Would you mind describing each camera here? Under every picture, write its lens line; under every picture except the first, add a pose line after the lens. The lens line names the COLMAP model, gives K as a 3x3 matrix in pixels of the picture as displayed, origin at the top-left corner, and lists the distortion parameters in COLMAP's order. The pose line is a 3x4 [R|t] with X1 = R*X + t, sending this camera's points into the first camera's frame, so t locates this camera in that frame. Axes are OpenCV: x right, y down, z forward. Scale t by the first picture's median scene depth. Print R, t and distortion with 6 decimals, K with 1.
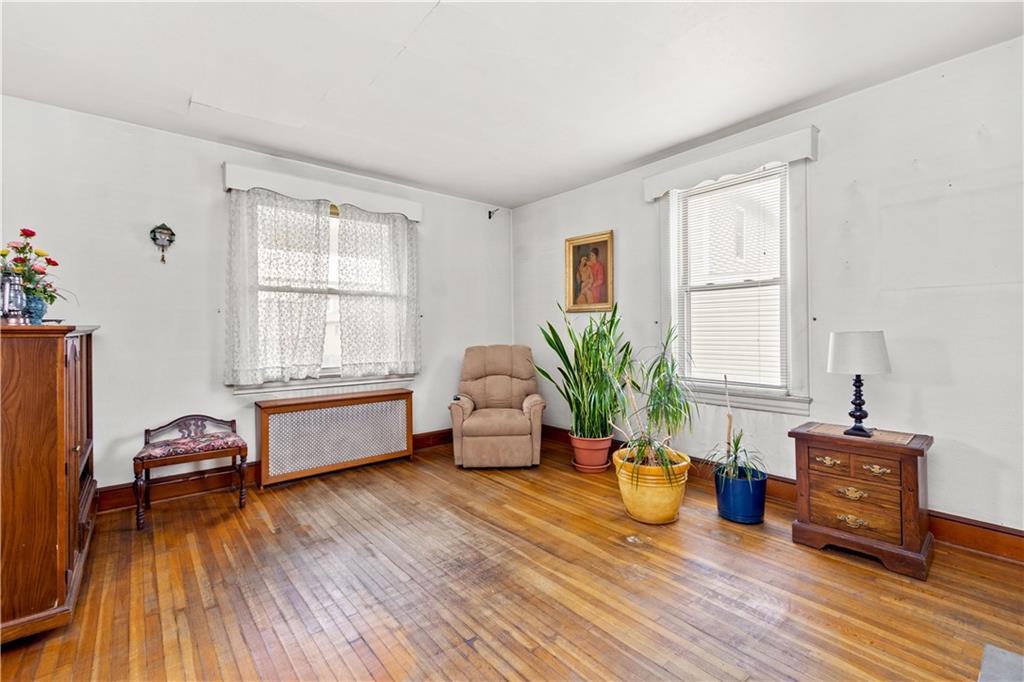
lens RADIAL K [[441.6, 0, 511.5], [0, 441.6, 323.4], [0, 0, 1]] dist [0.003721, 0.000009]
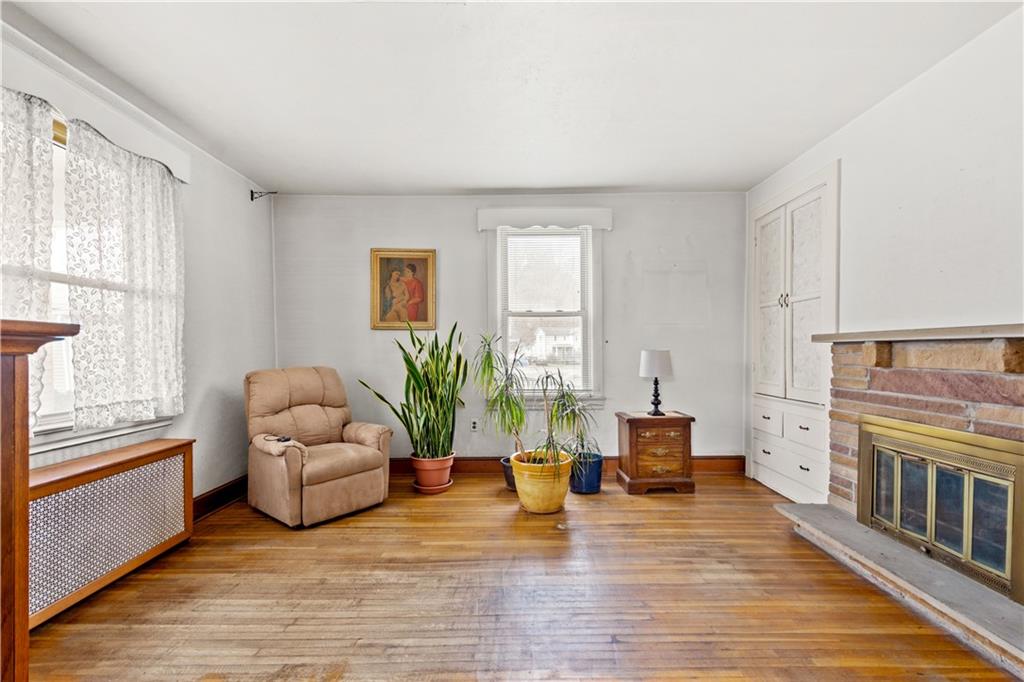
lens RADIAL K [[447.1, 0, 516.1], [0, 447.1, 348.4], [0, 0, 1]] dist [0.002186, -0.000574]
pose [[0.644712, 0.006461, 0.764399, -0.510377], [-0.013558, 0.999904, 0.002983, 0.009783], [-0.764306, -0.012287, 0.644737, 0.238283]]
